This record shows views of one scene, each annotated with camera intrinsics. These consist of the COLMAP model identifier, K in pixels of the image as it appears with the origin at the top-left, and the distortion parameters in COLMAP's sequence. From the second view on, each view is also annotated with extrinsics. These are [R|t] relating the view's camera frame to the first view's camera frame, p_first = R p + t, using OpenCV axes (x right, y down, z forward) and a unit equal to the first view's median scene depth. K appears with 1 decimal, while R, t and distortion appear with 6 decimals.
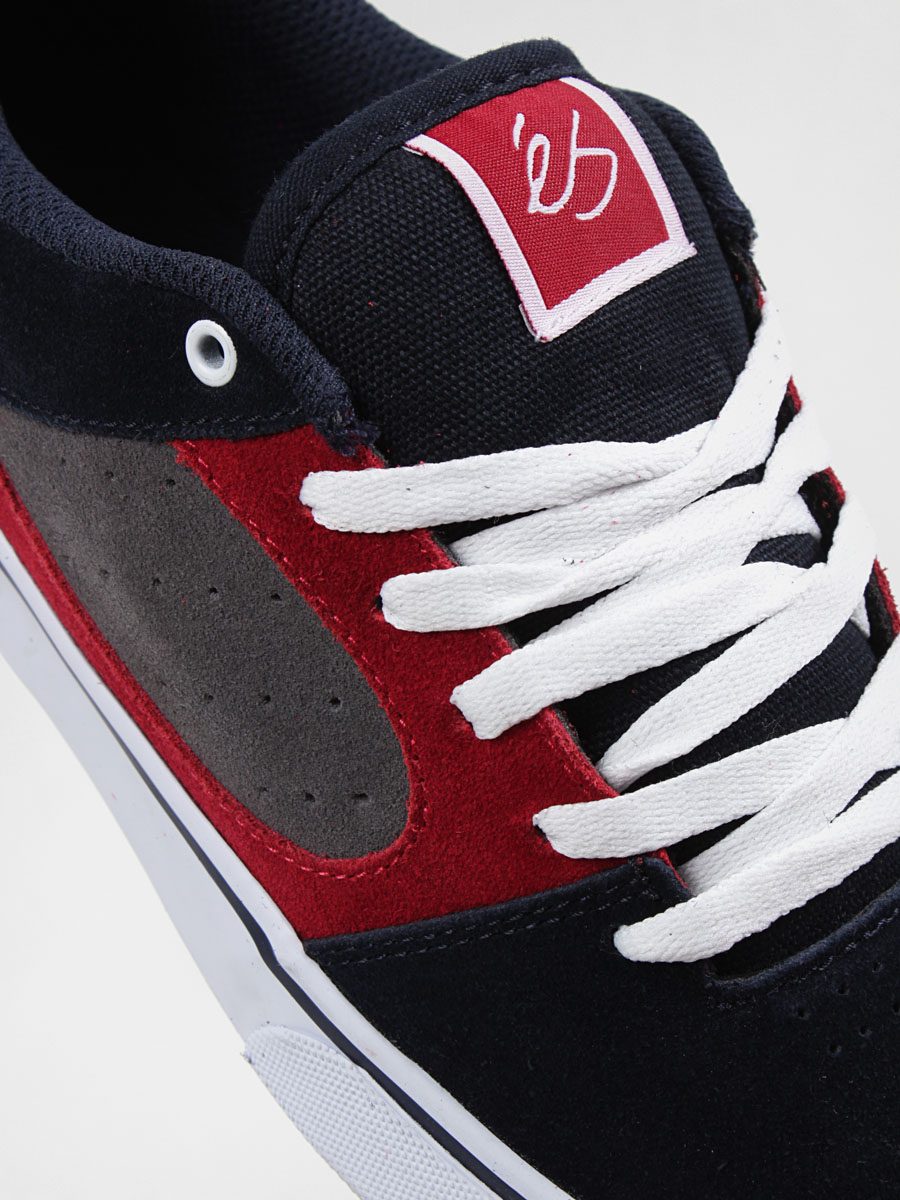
lens RADIAL K [[2972.5, 0, 450.0], [0, 2972.5, 600.0], [0, 0, 1]] dist [0.090424, 0.541163]
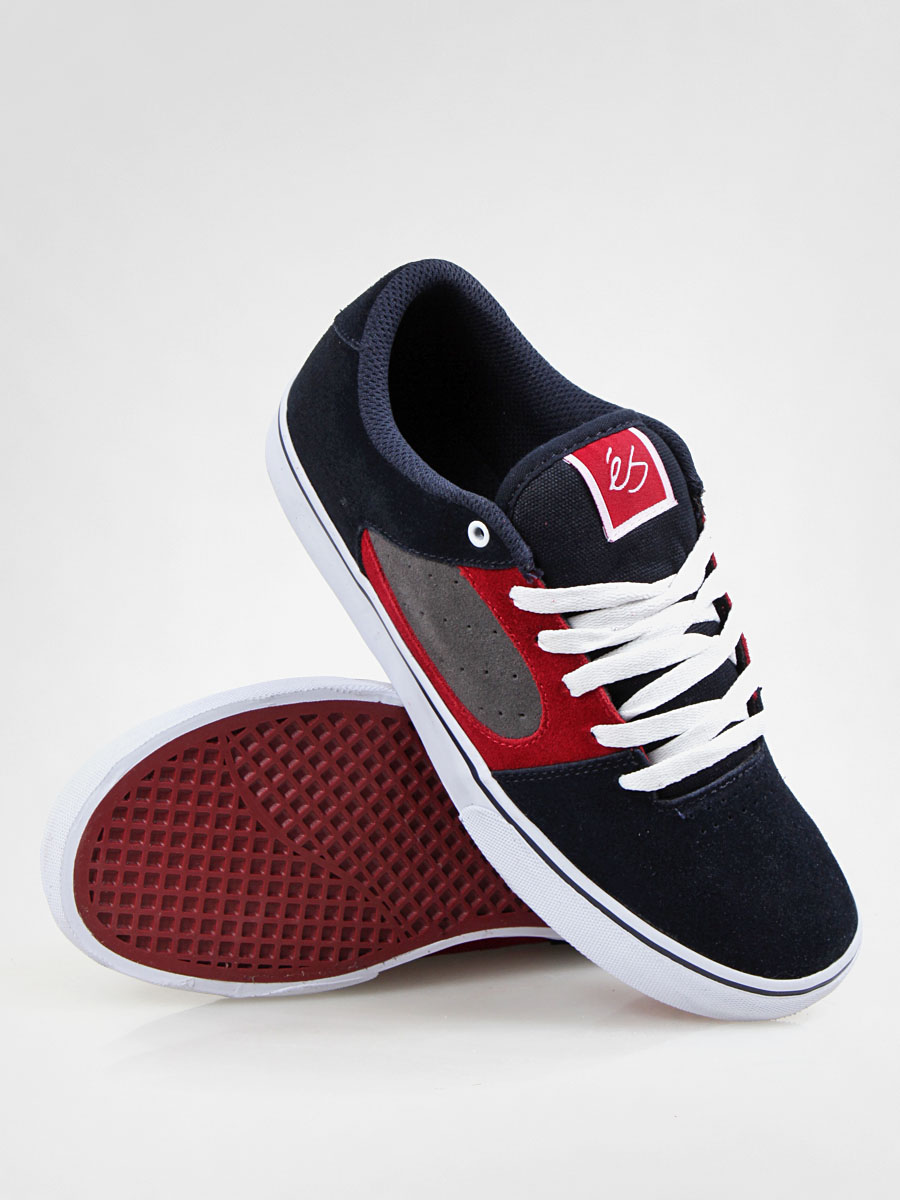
lens RADIAL K [[2977.0, 0, 451.6], [0, 2977.0, 634.9], [0, 0, 1]] dist [0.348541, -0.025321]
pose [[0.996381, 0.084630, -0.007918, -0.075106], [-0.084155, 0.995291, 0.048098, -0.115886], [0.011951, -0.047257, 0.998811, -1.494695]]
